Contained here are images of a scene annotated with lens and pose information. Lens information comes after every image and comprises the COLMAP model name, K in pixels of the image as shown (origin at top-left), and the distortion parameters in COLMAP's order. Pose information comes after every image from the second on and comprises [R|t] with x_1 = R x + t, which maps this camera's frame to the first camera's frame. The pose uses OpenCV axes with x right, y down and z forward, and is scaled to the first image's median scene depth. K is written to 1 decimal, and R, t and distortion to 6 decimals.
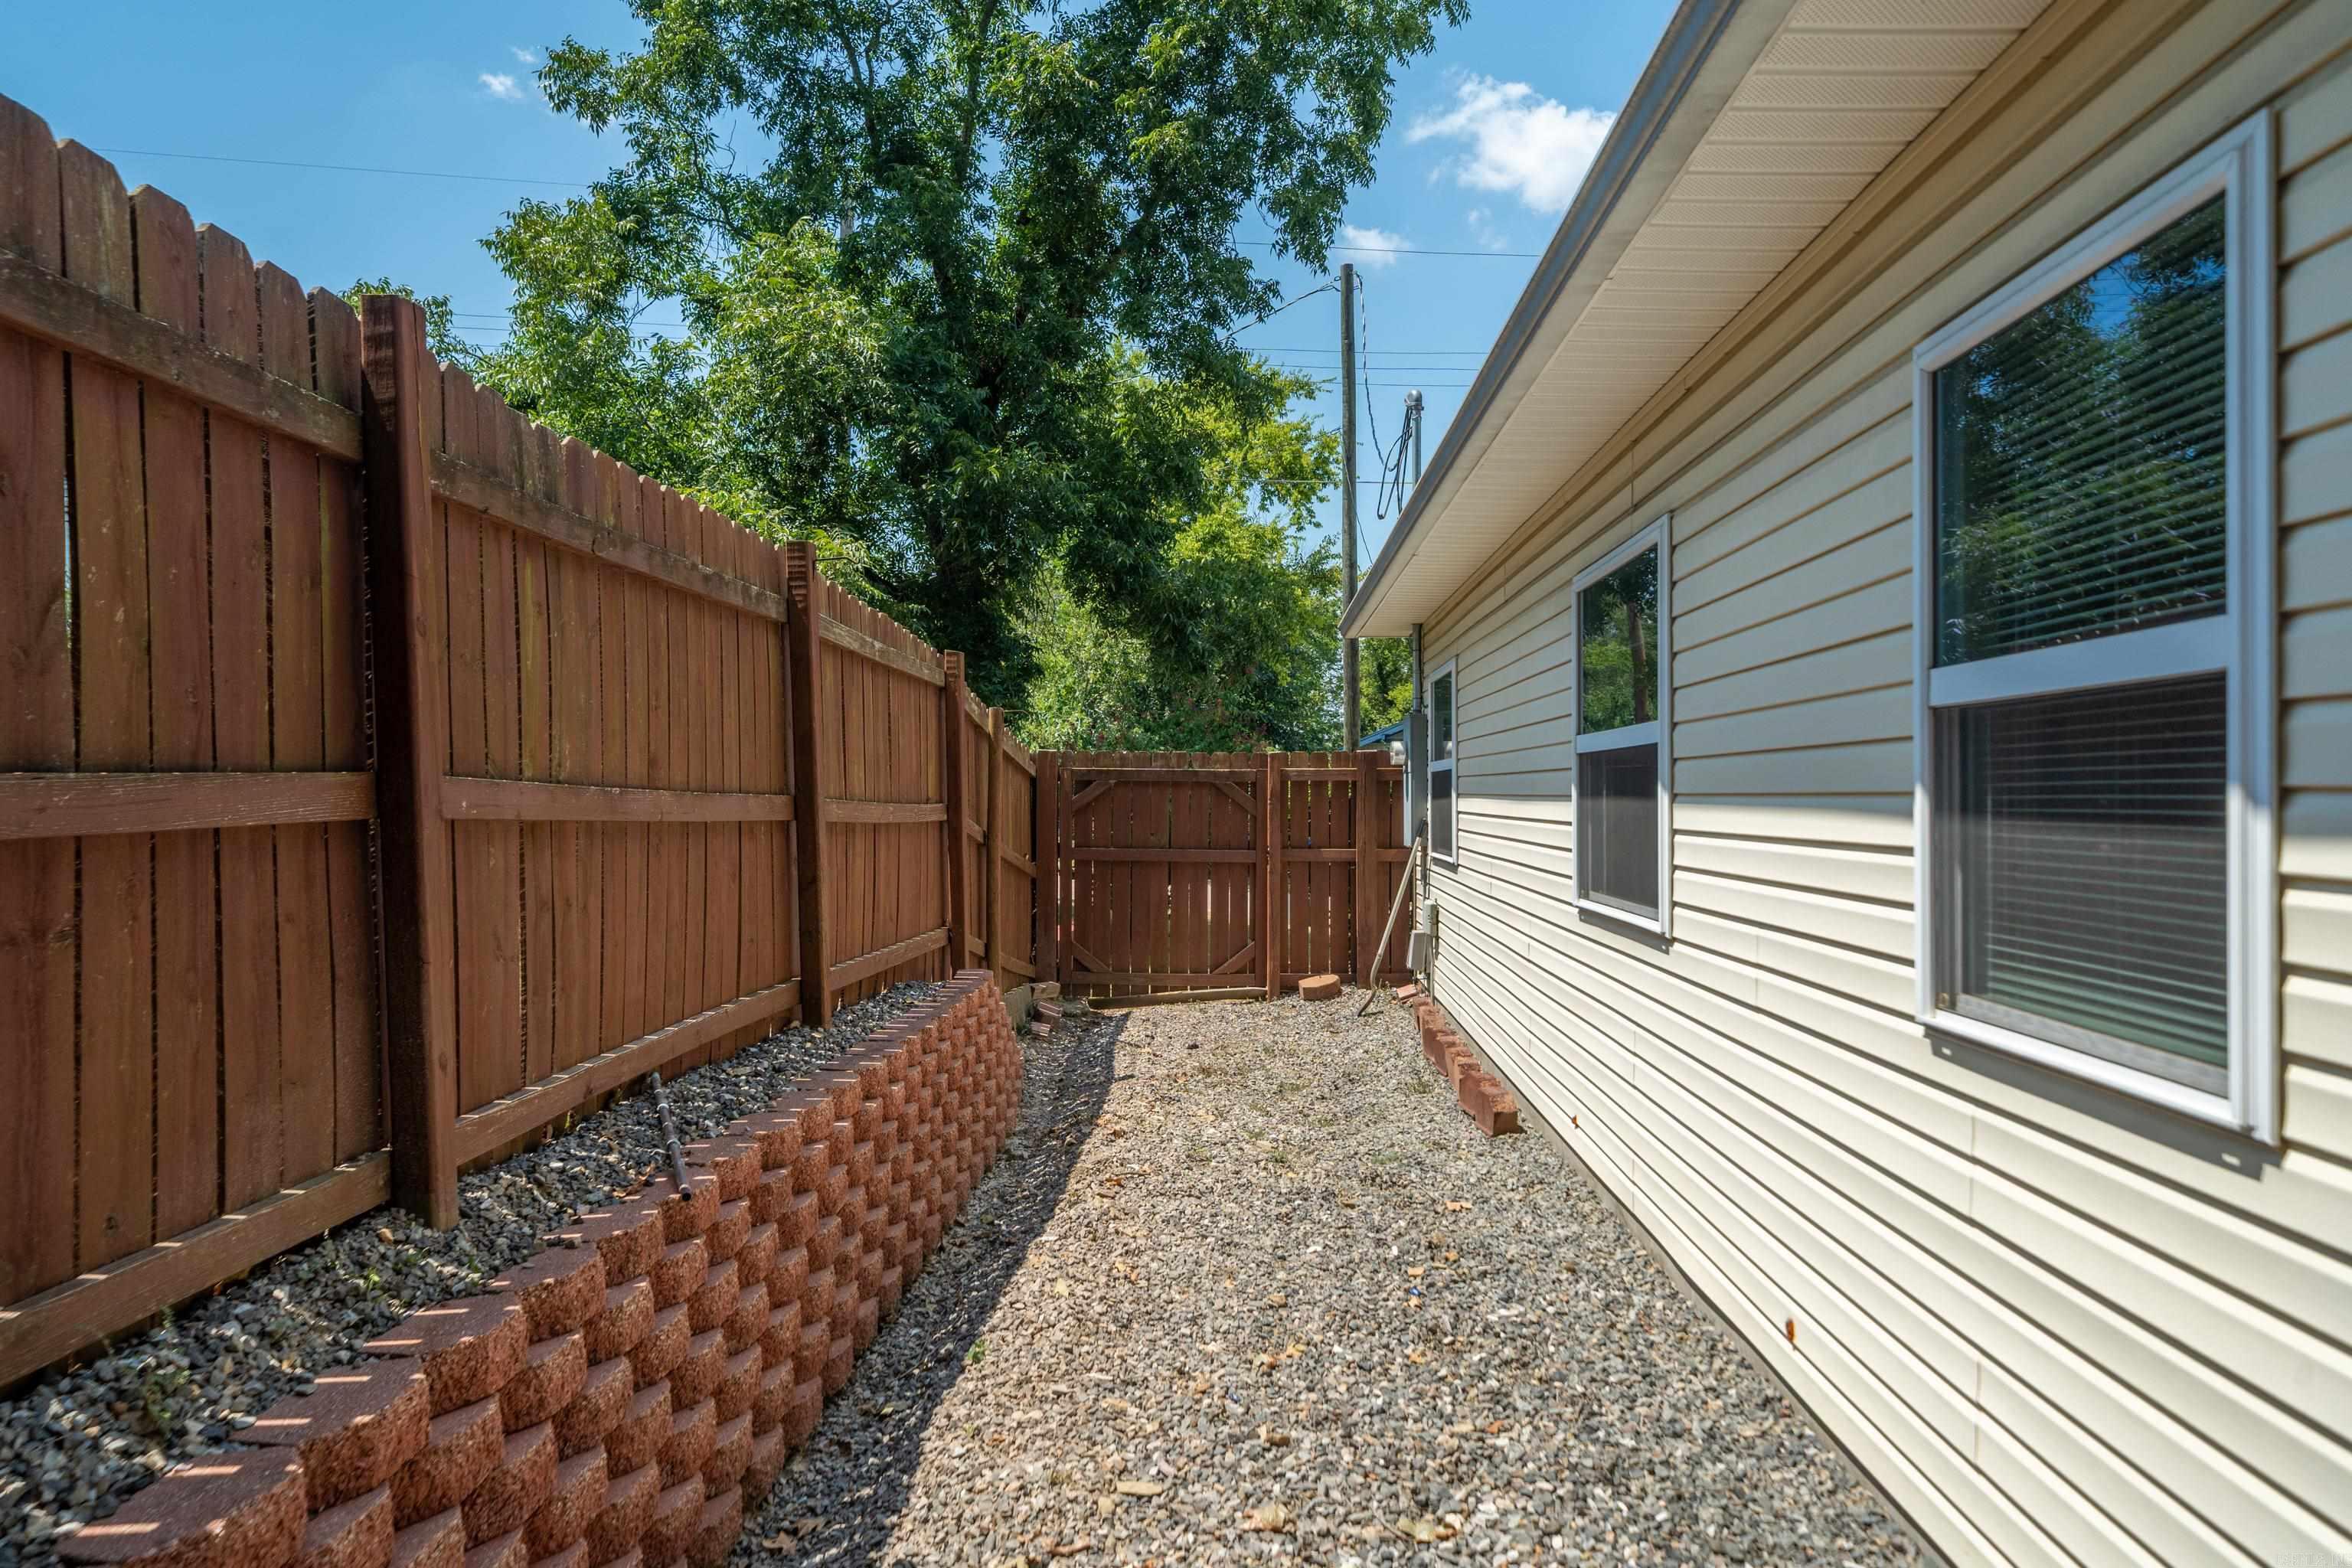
lens RADIAL K [[1439.4, 0, 1176.0], [0, 1439.4, 784.0], [0, 0, 1]] dist [-0.004852, -0.001473]
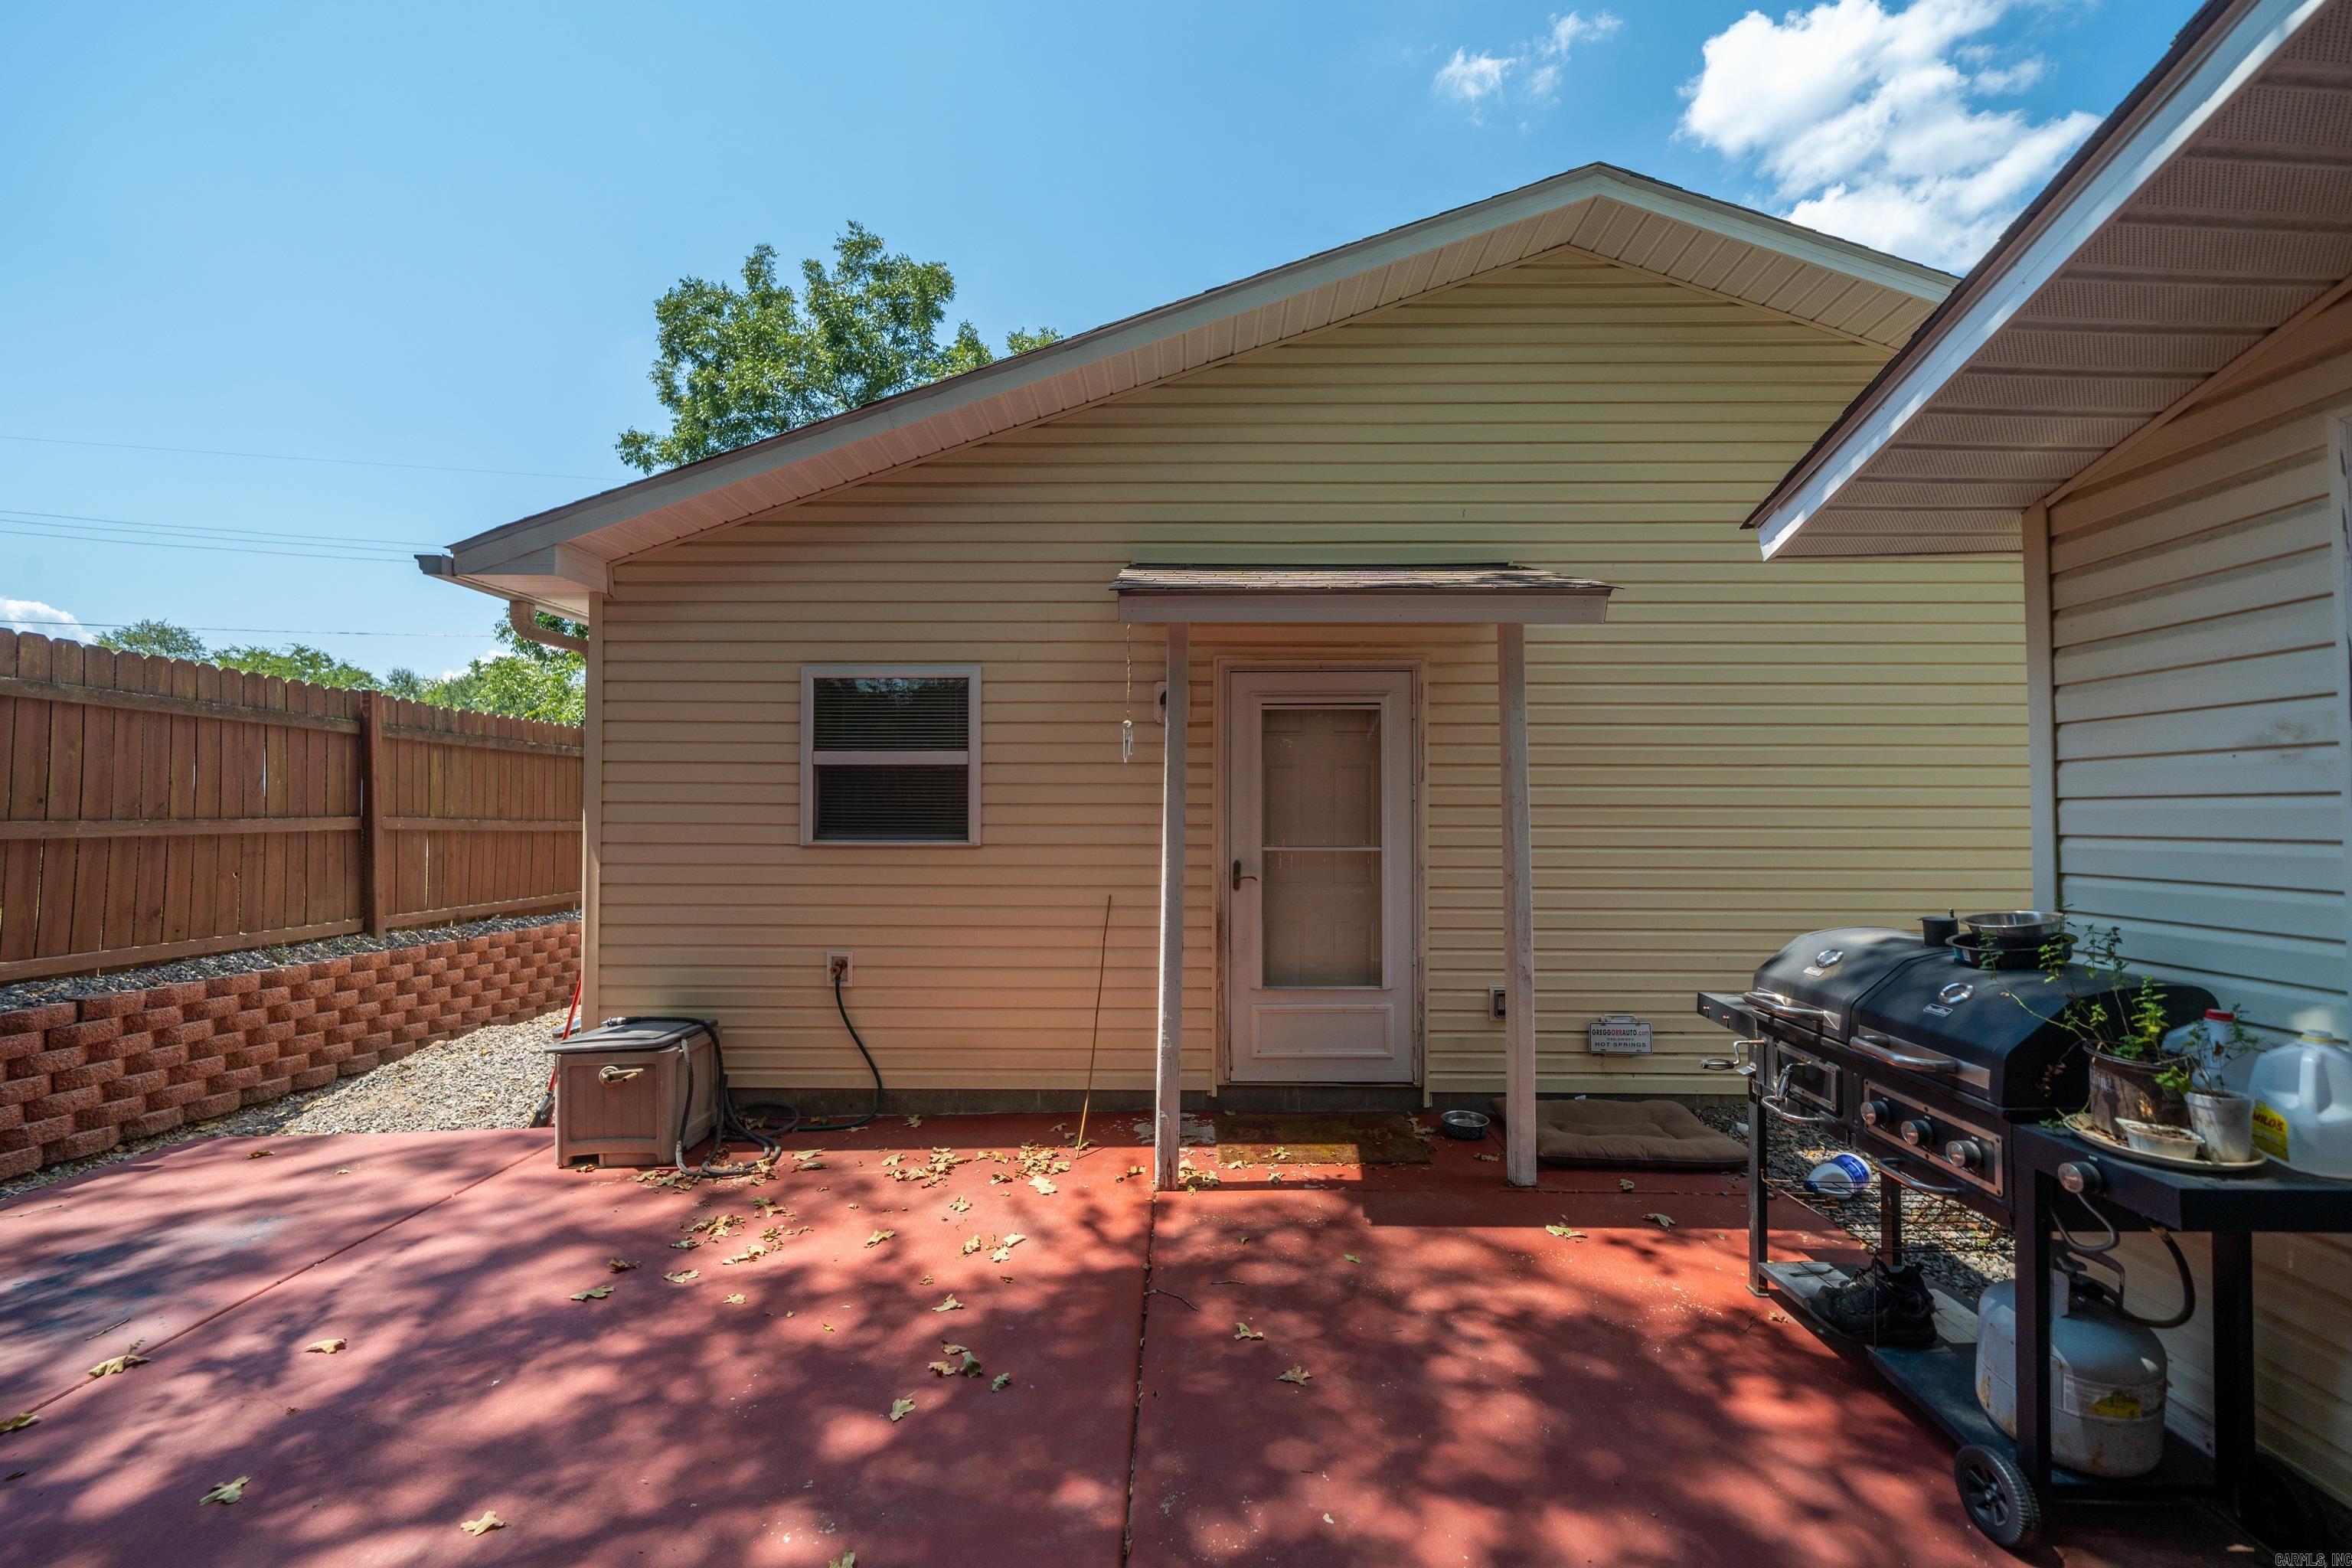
lens RADIAL K [[936.8, 0, 1176.0], [0, 936.8, 784.0], [0, 0, 1]] dist [0.000462, -0.000021]
pose [[0.999277, 0.002908, 0.037907, 1.165323], [-0.001863, 0.999618, -0.027583, -0.023641], [-0.037973, 0.027492, 0.998901, -1.208746]]
